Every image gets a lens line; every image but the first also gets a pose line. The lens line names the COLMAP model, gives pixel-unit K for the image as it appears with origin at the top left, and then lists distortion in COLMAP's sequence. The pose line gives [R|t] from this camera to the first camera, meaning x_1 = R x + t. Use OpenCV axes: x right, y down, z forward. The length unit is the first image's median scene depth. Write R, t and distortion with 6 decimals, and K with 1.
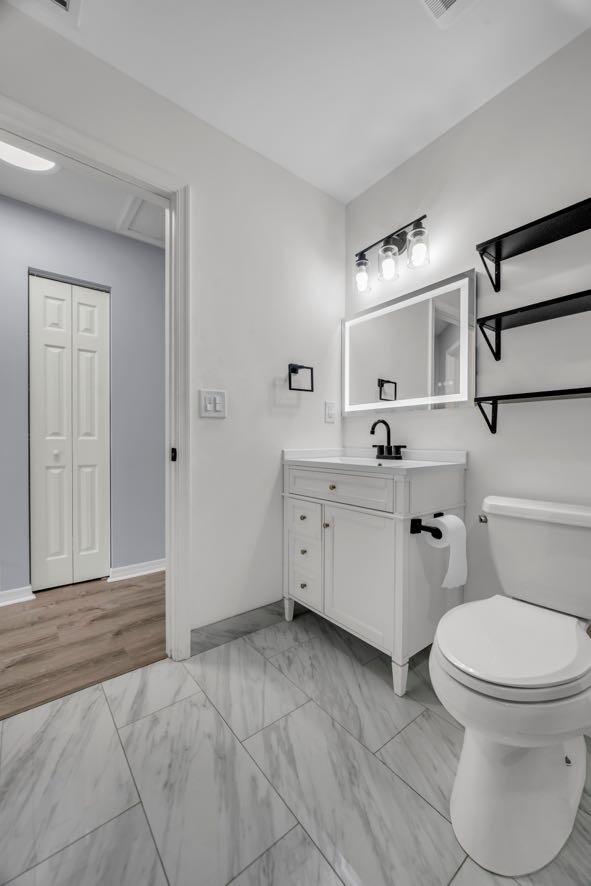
lens RADIAL K [[353.0, 0, 300.6], [0, 353.0, 442.7], [0, 0, 1]] dist [-0.003334, -0.000151]
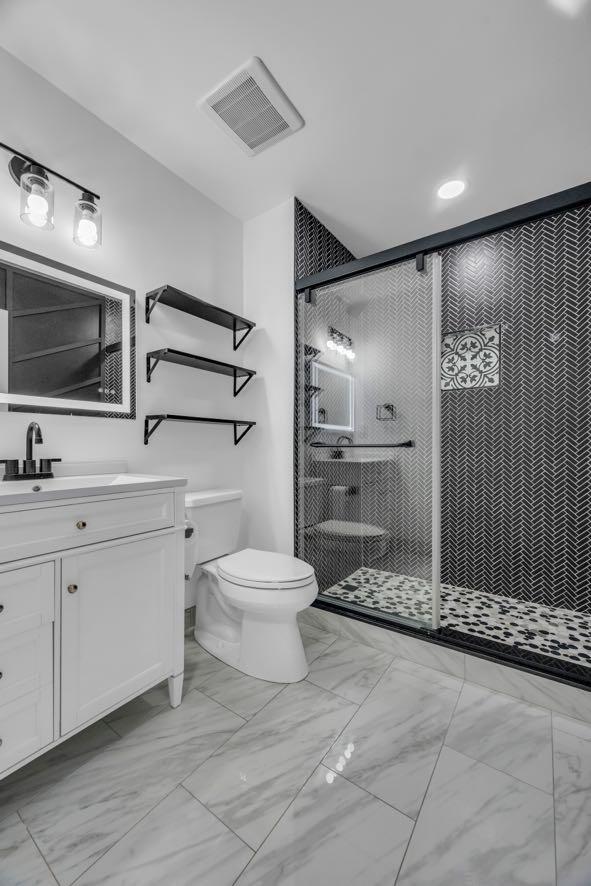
lens RADIAL K [[353.0, 0, 300.6], [0, 353.0, 442.7], [0, 0, 1]] dist [-0.003334, -0.000151]
pose [[-0.290067, 0.003564, 0.957000, -0.768041], [0.002078, 0.999993, -0.003094, -0.028555], [-0.957004, 0.001091, -0.290073, 0.930259]]
